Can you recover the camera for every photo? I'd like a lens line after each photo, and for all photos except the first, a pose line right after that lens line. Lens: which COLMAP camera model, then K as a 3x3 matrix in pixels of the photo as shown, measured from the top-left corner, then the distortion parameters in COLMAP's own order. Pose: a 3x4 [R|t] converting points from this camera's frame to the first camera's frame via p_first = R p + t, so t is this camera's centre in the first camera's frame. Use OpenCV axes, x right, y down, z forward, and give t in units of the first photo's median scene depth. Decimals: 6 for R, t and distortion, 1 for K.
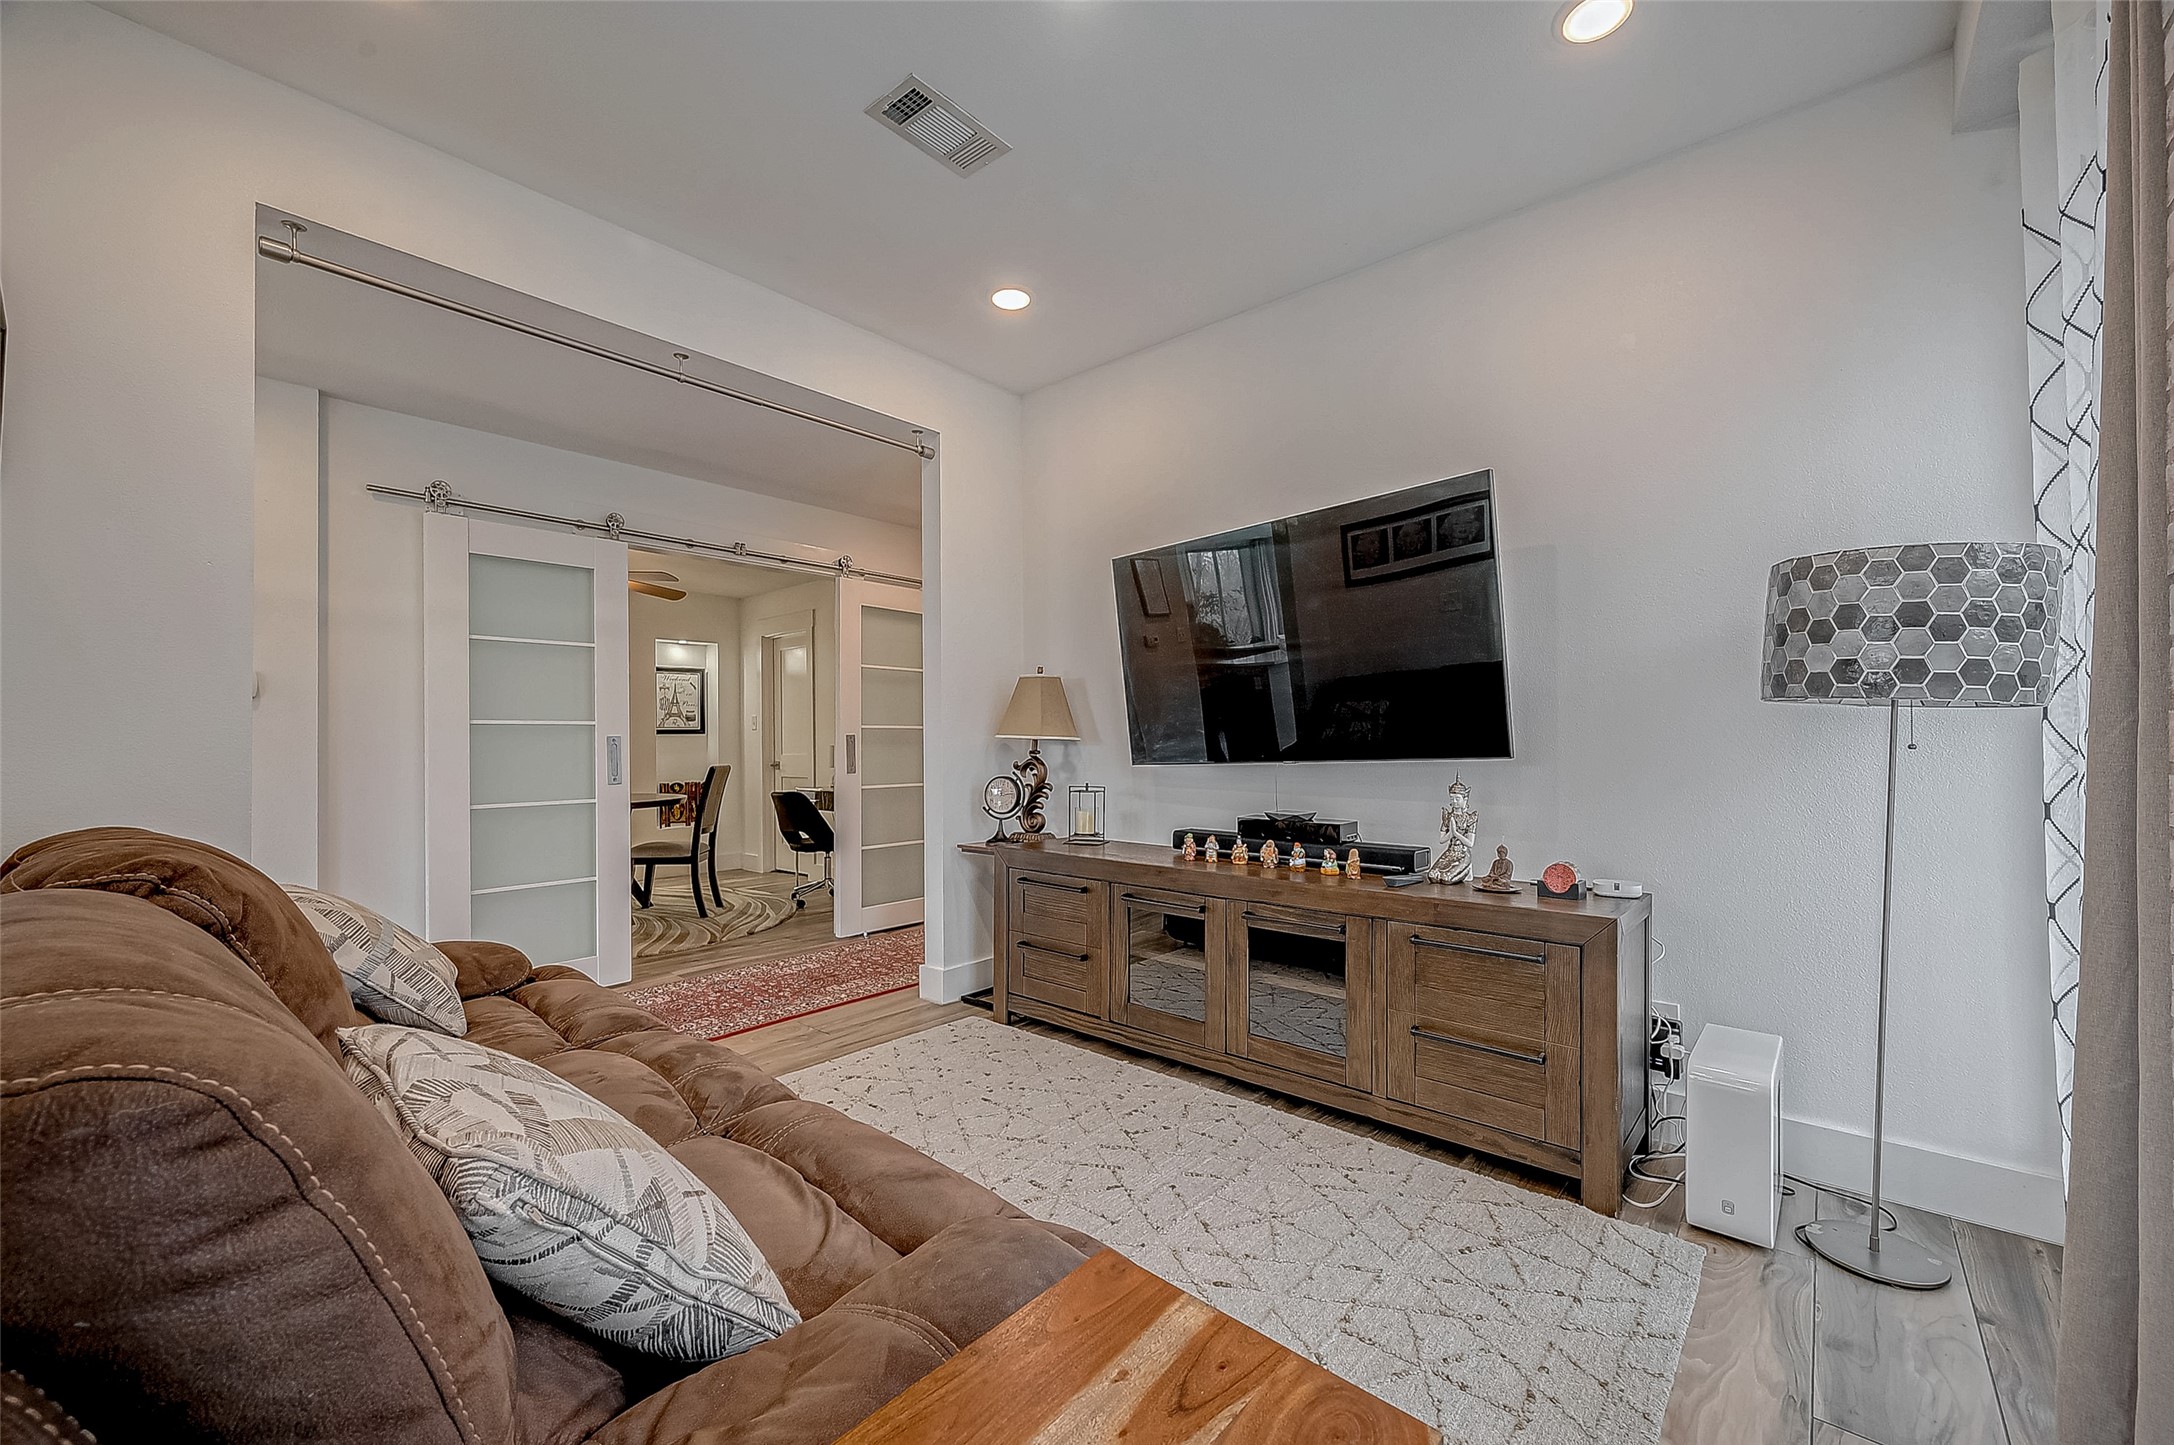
lens RADIAL K [[867.3, 0, 1093.9], [0, 867.3, 750.3], [0, 0, 1]] dist [0.003522, -0.001997]
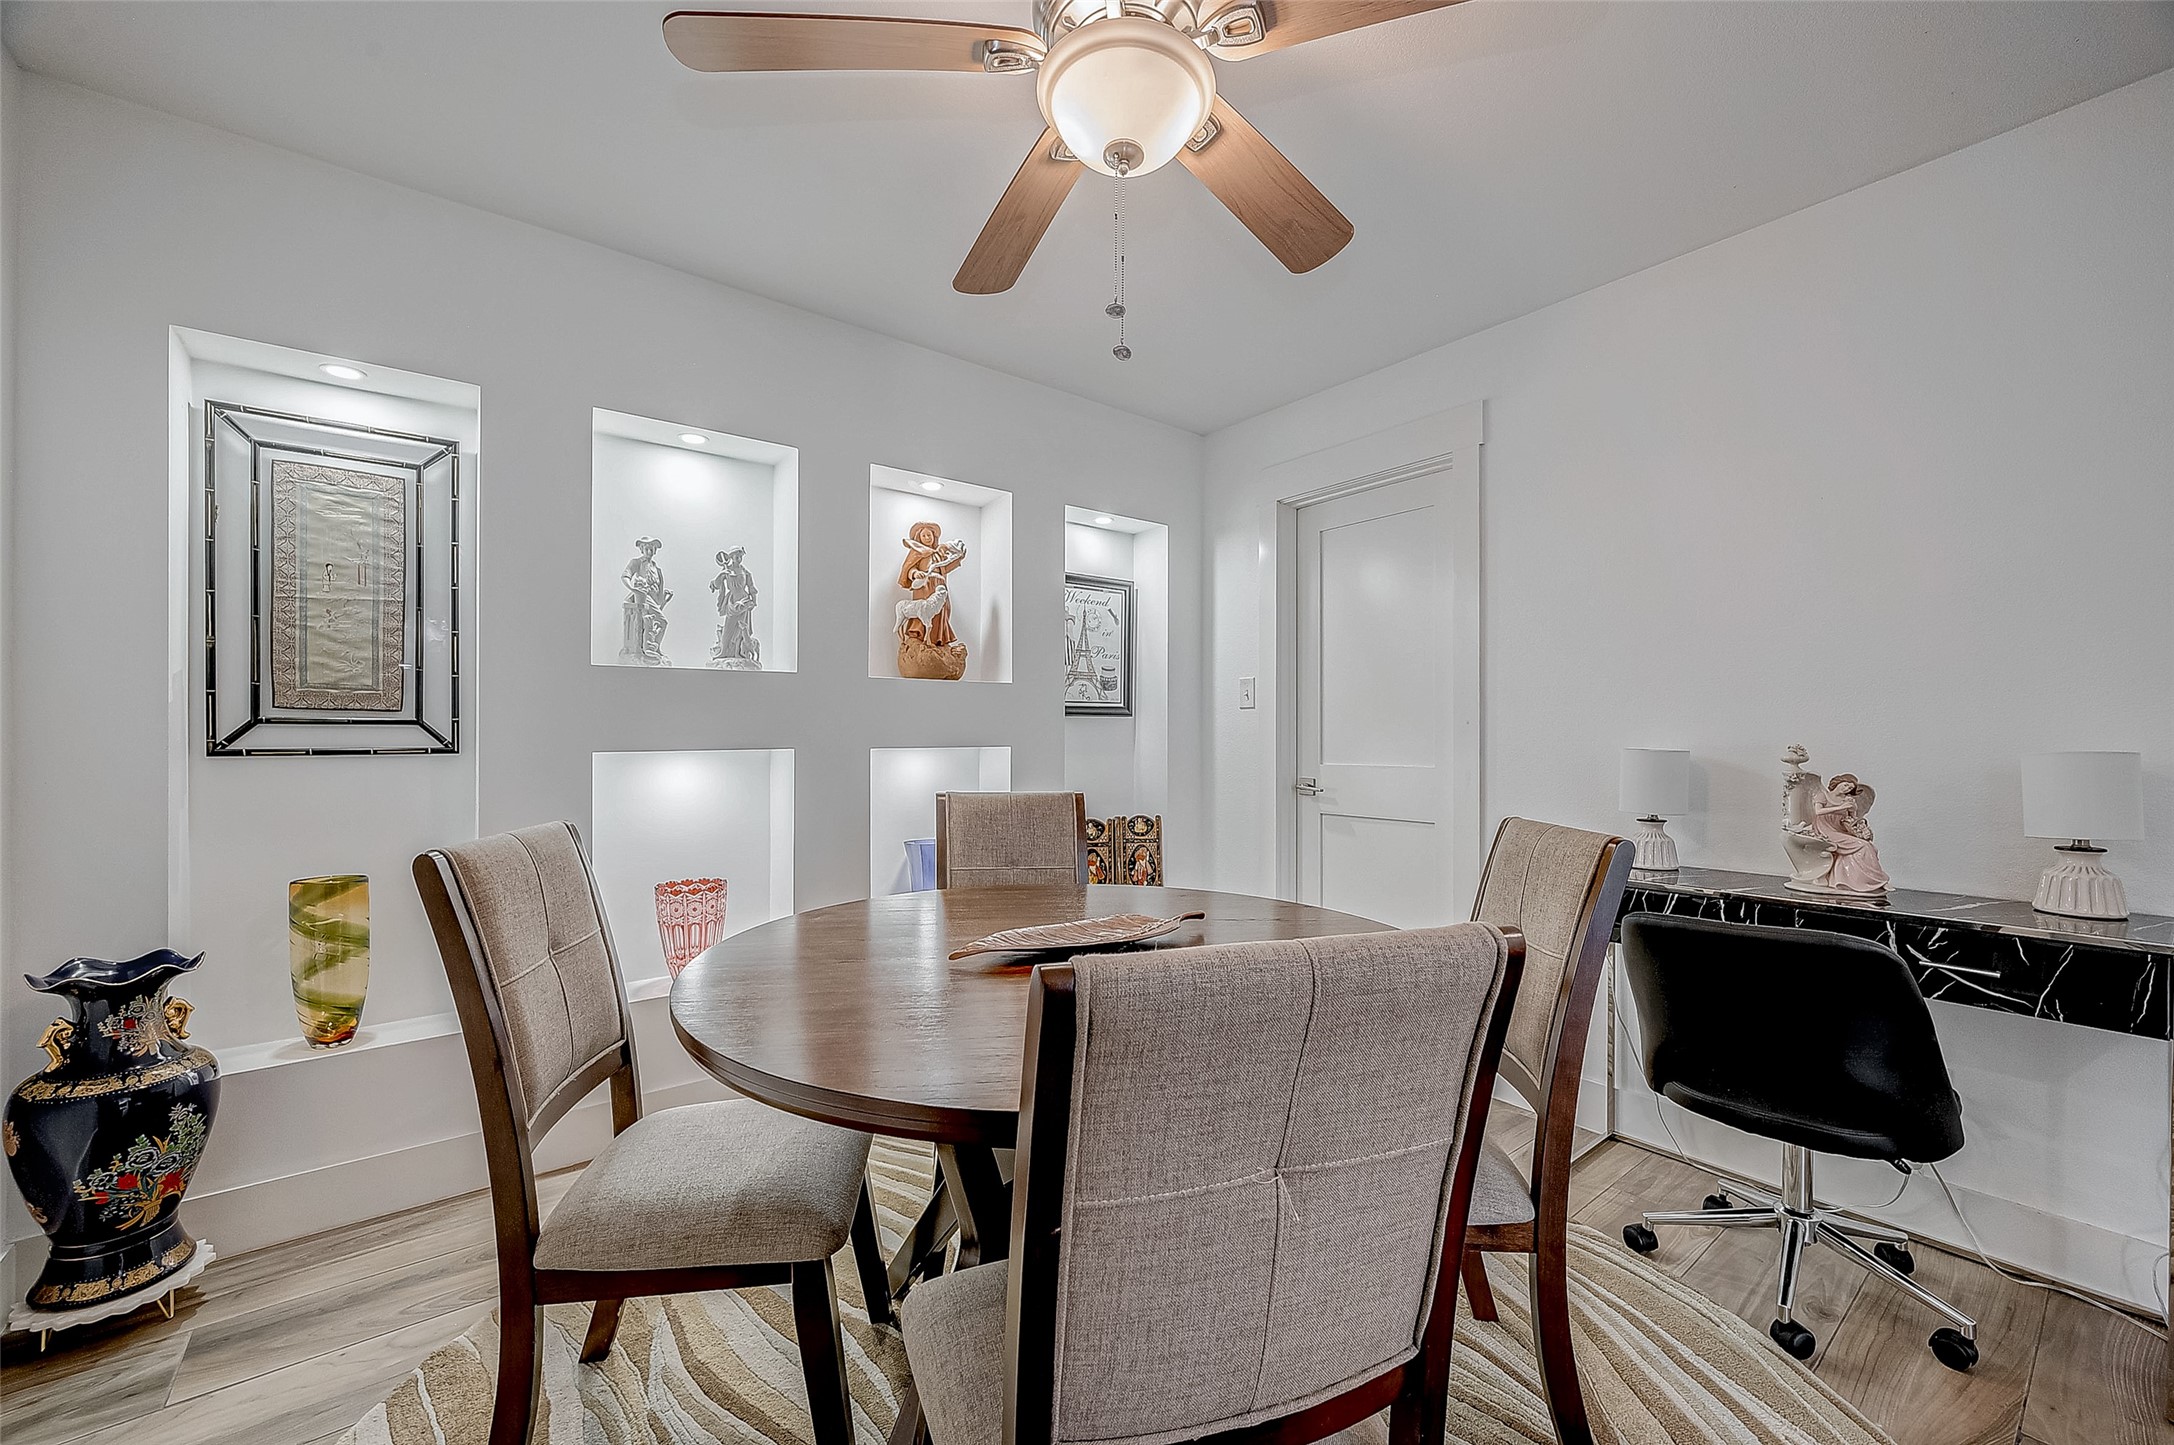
lens RADIAL K [[867.3, 0, 1098.7], [0, 867.3, 733.0], [0, 0, 1]] dist [0.003522, -0.001997]
pose [[0.980623, 0.010172, -0.195640, -0.379793], [-0.012499, 0.999865, -0.010665, -0.004567], [0.195505, 0.012903, 0.980618, 0.534942]]
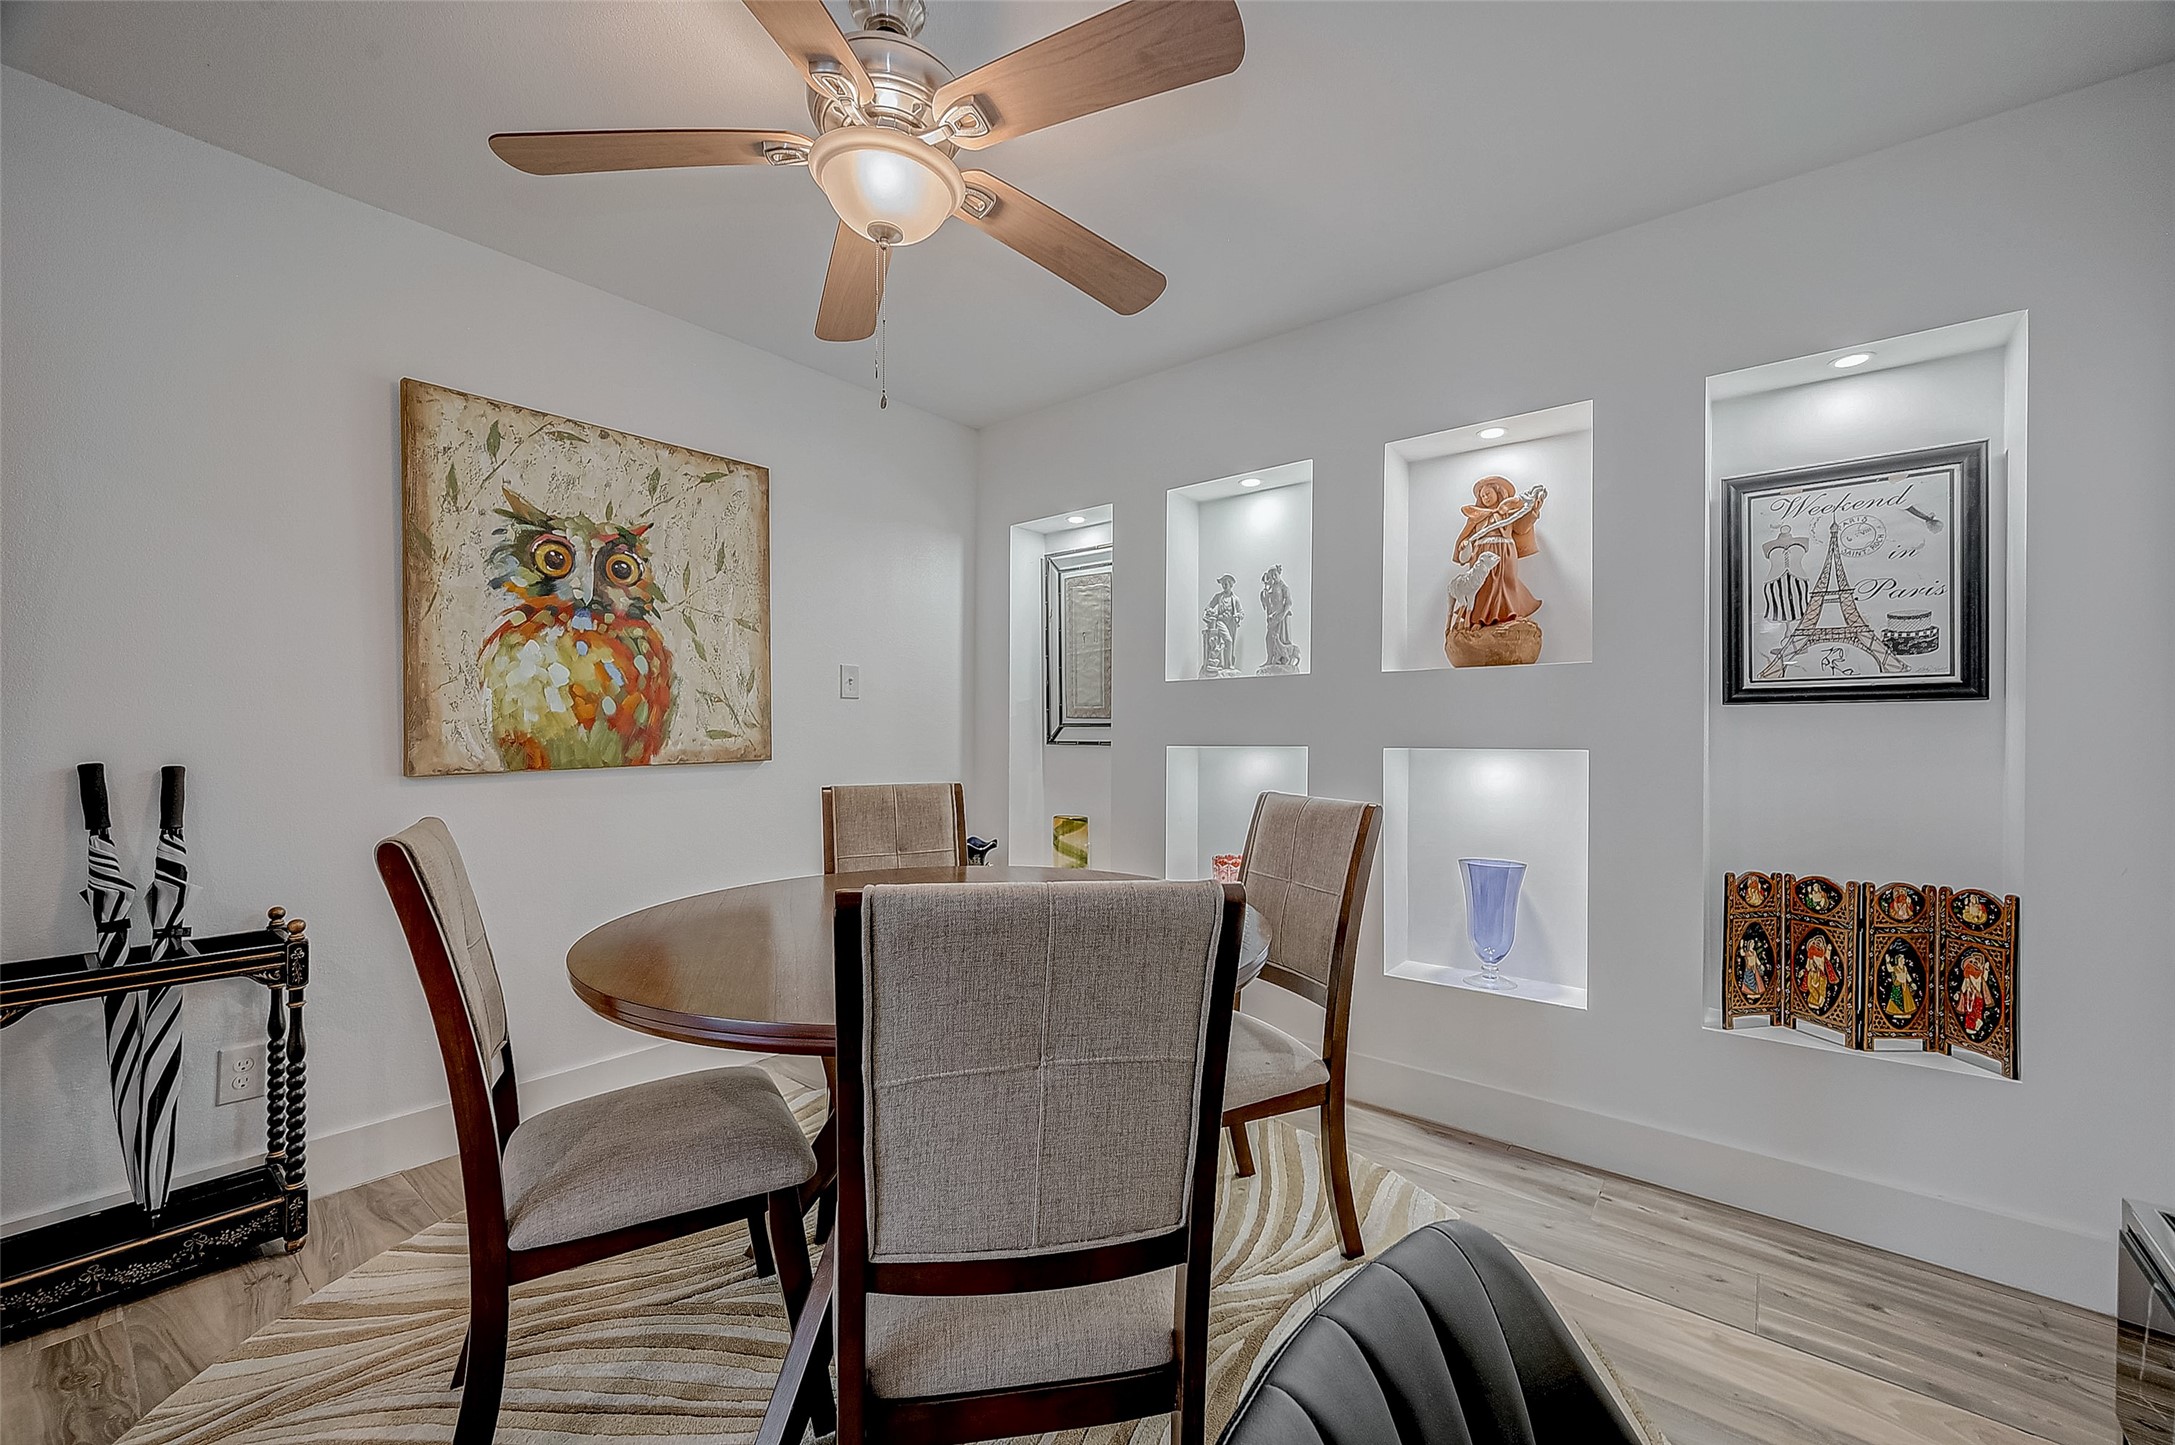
lens RADIAL K [[867.7, 0, 1079.5], [0, 867.7, 731.6], [0, 0, 1]] dist [0.003522, -0.001997]
pose [[0.018949, 0.011381, -0.999756, -0.205908], [-0.010007, 0.999887, 0.011193, -0.010113], [0.999770, 0.009792, 0.019061, 0.749400]]
